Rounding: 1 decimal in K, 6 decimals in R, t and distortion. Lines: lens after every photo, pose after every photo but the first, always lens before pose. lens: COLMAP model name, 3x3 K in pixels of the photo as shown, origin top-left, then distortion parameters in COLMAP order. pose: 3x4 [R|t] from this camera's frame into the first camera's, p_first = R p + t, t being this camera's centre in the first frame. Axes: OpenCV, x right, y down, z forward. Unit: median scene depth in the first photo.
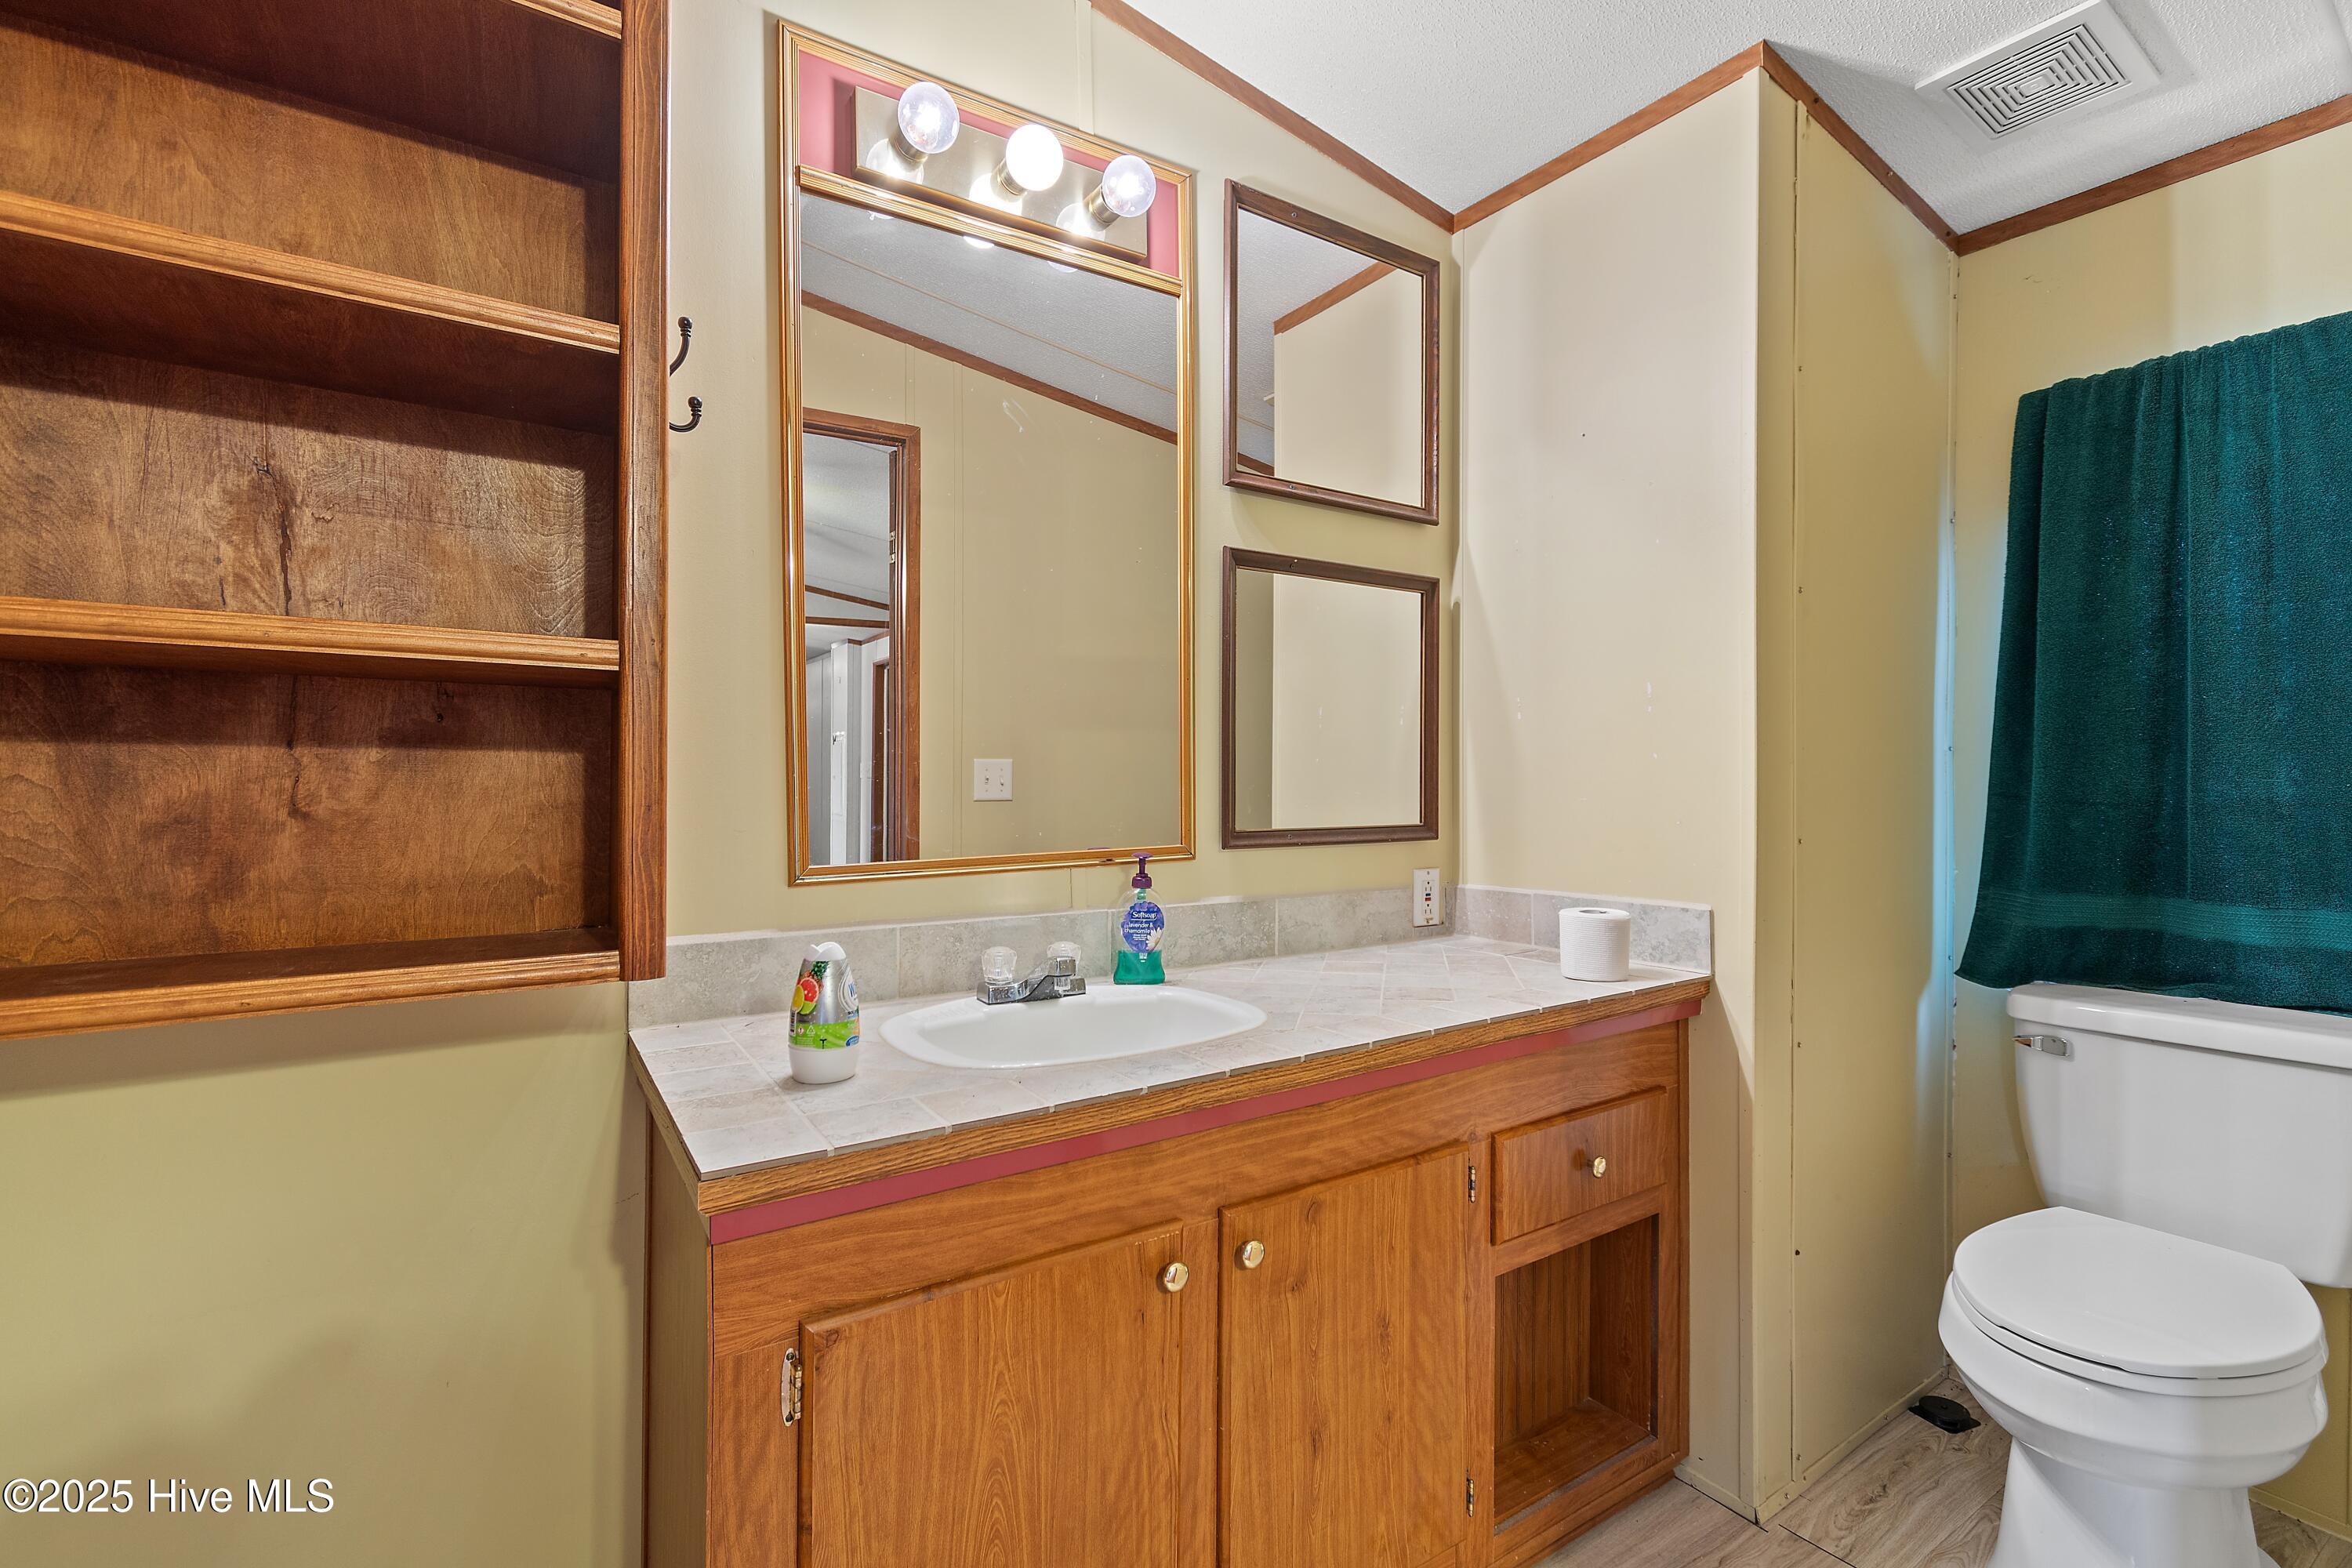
lens RADIAL K [[1050.8, 0, 1167.0], [0, 1050.8, 777.6], [0, 0, 1]] dist [0.002508, -0.002465]
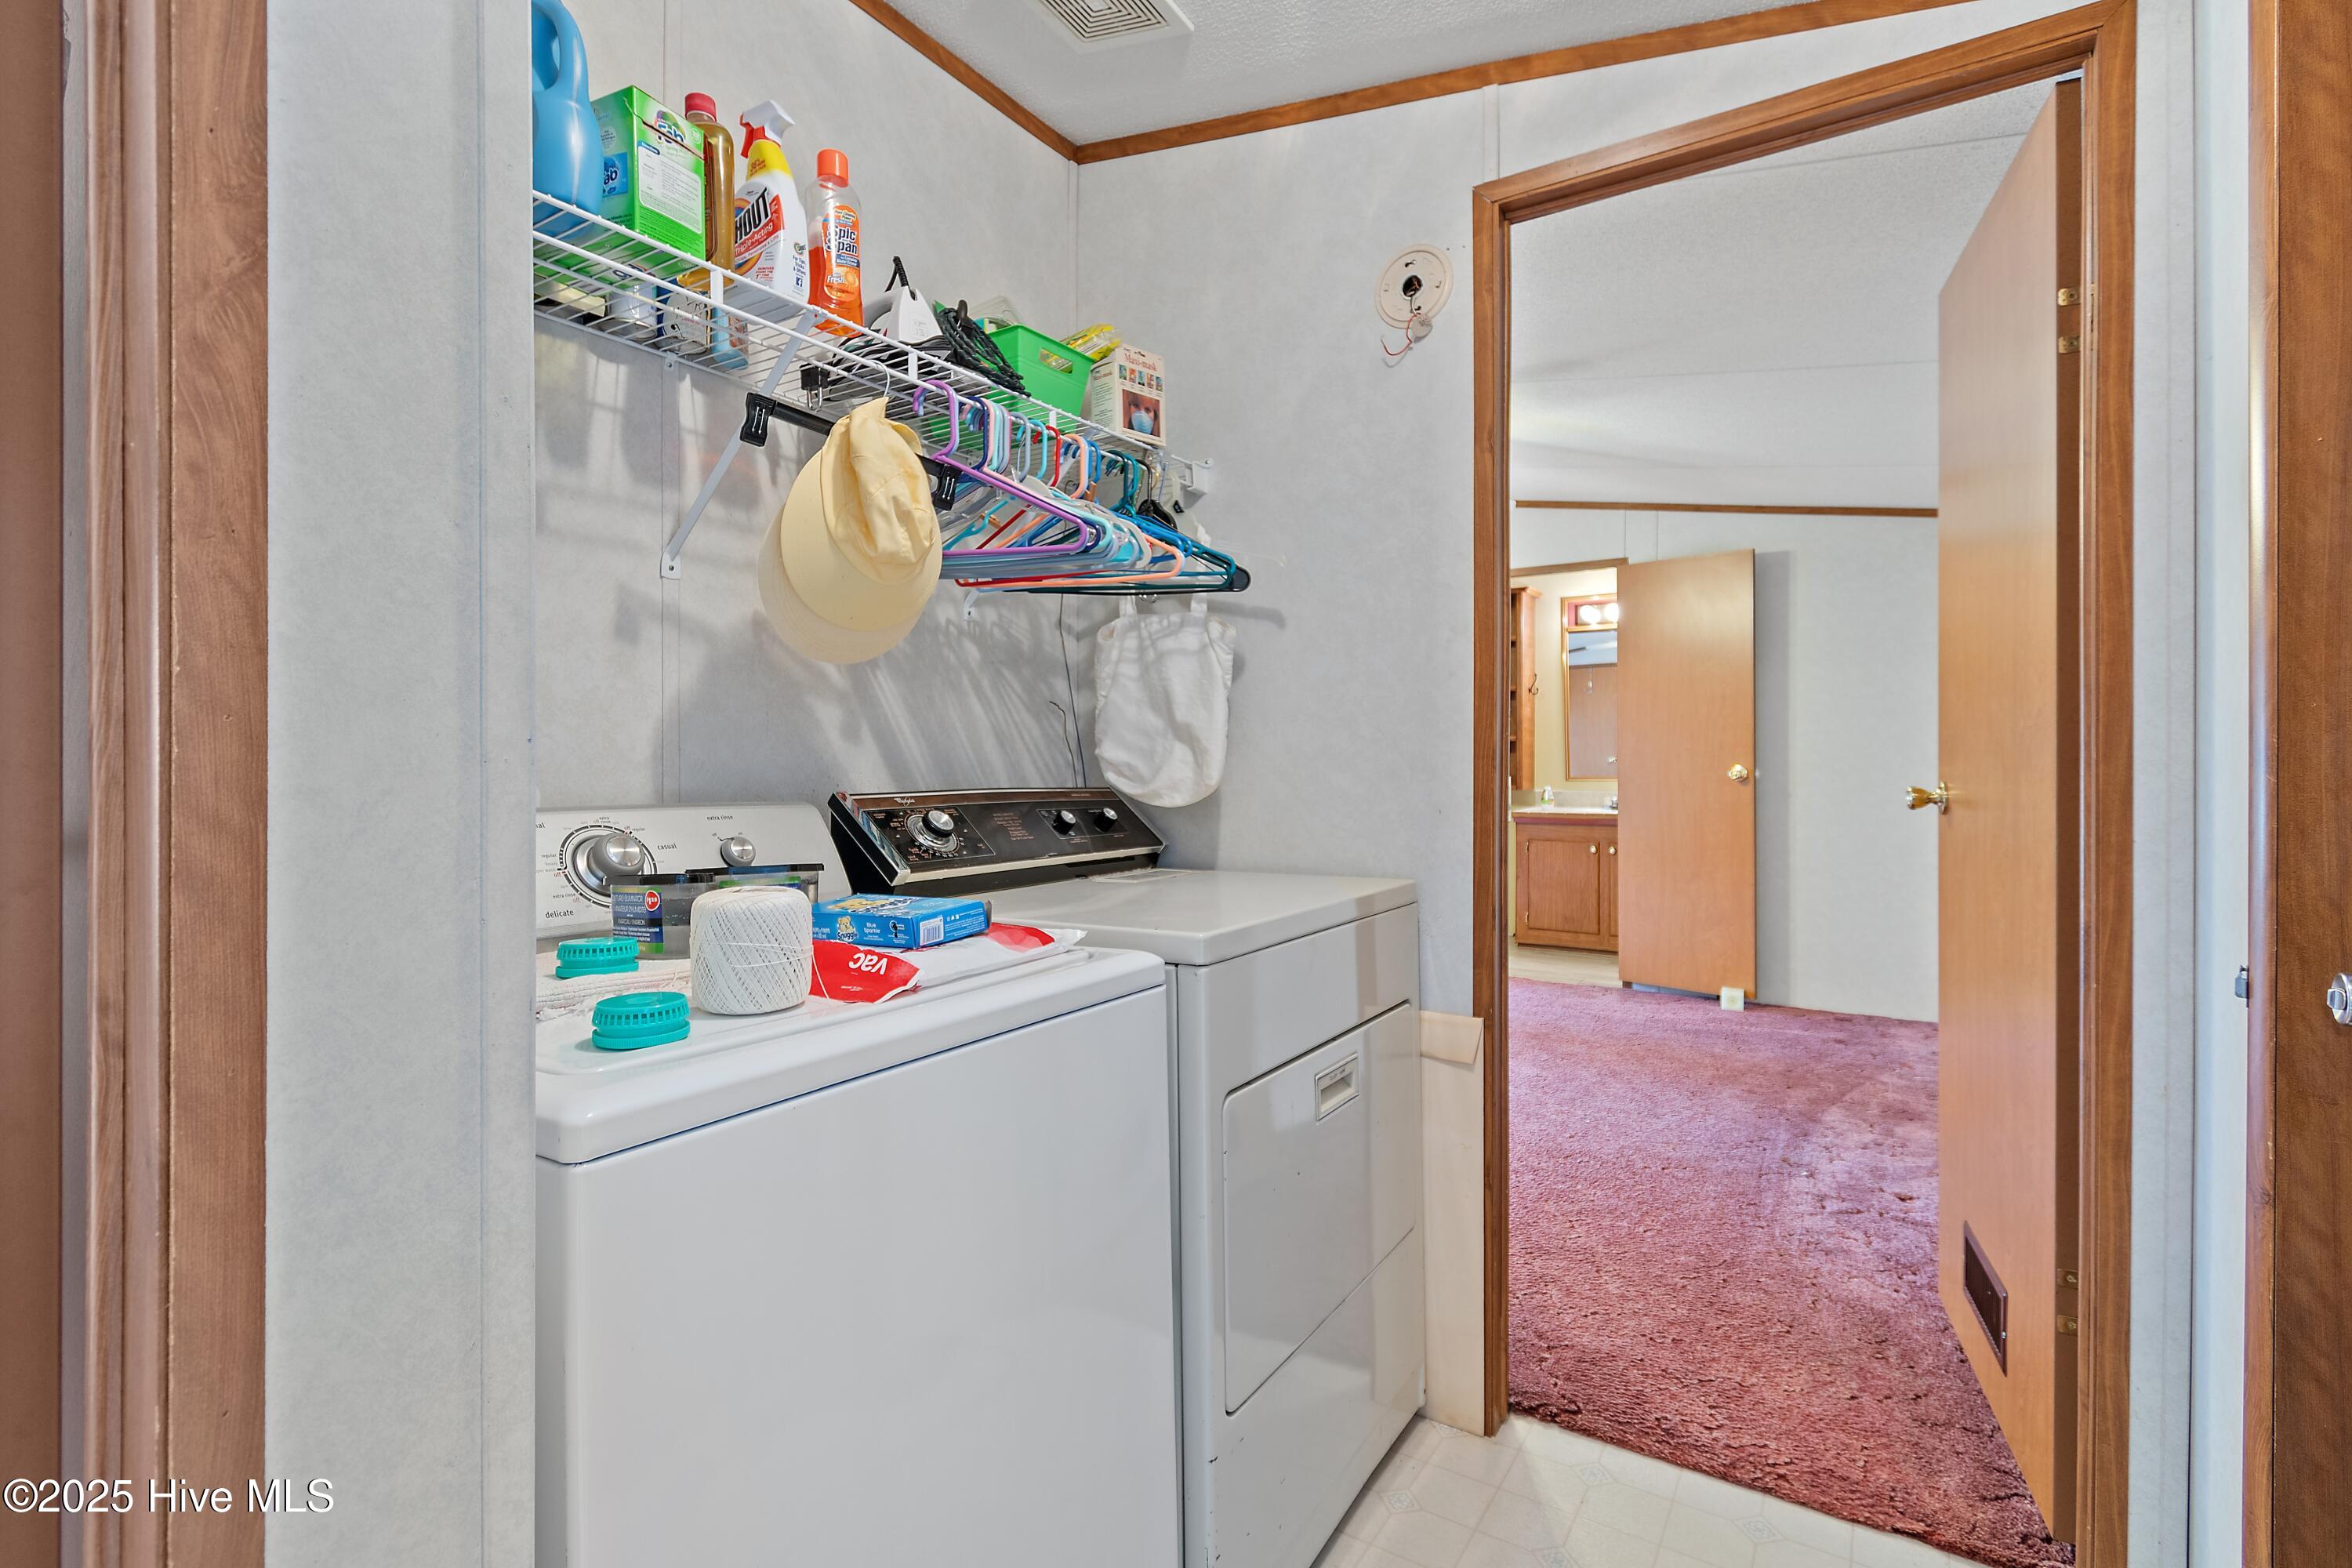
lens RADIAL K [[1135.2, 0, 1173.4], [0, 1135.2, 760.5], [0, 0, 1]] dist [0.006011, 0.000224]
pose [[0.407596, -0.000131, -0.913162, 4.349269], [-0.000968, 0.999999, -0.000576, 0.021895], [0.913162, 0.001119, 0.407596, -3.260878]]
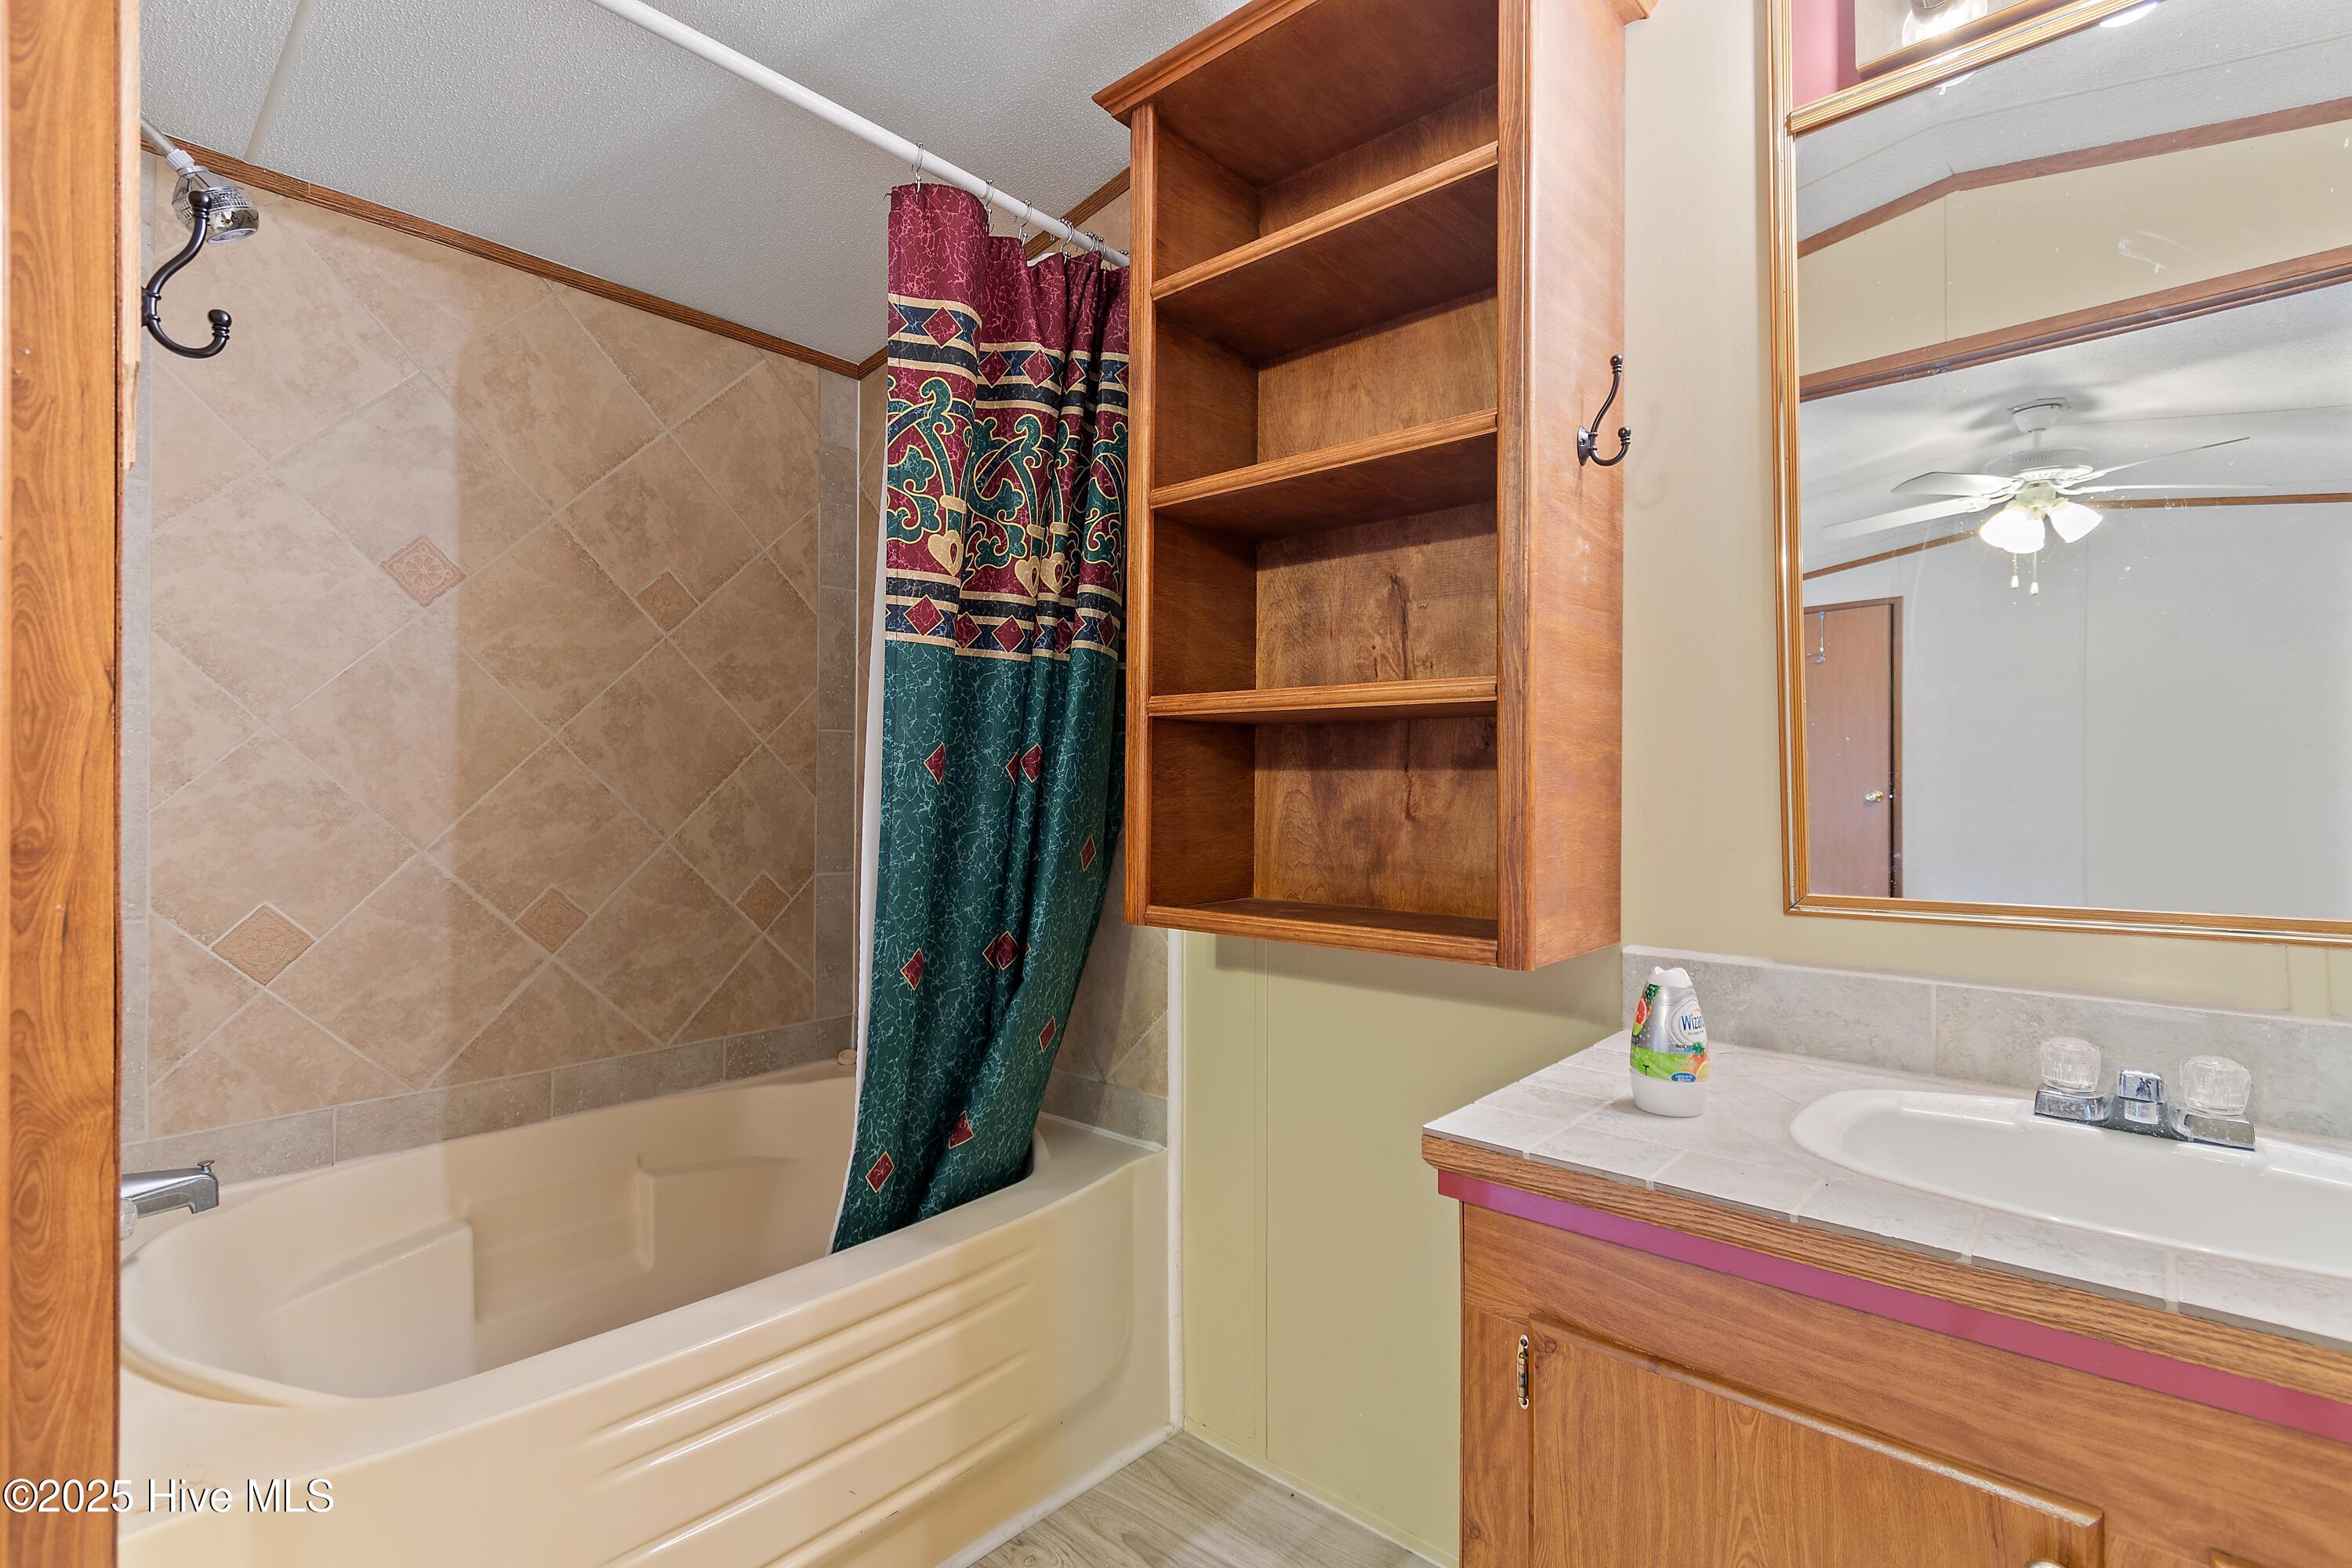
lens RADIAL K [[1086.8, 0, 1170.8], [0, 1086.8, 778.5], [0, 0, 1]] dist [0.000951, -0.001692]
pose [[0.243733, -0.010745, -0.969783, 0.504519], [-0.004446, 0.999916, -0.012197, 0.001480], [0.969832, 0.007284, 0.243665, 0.318937]]
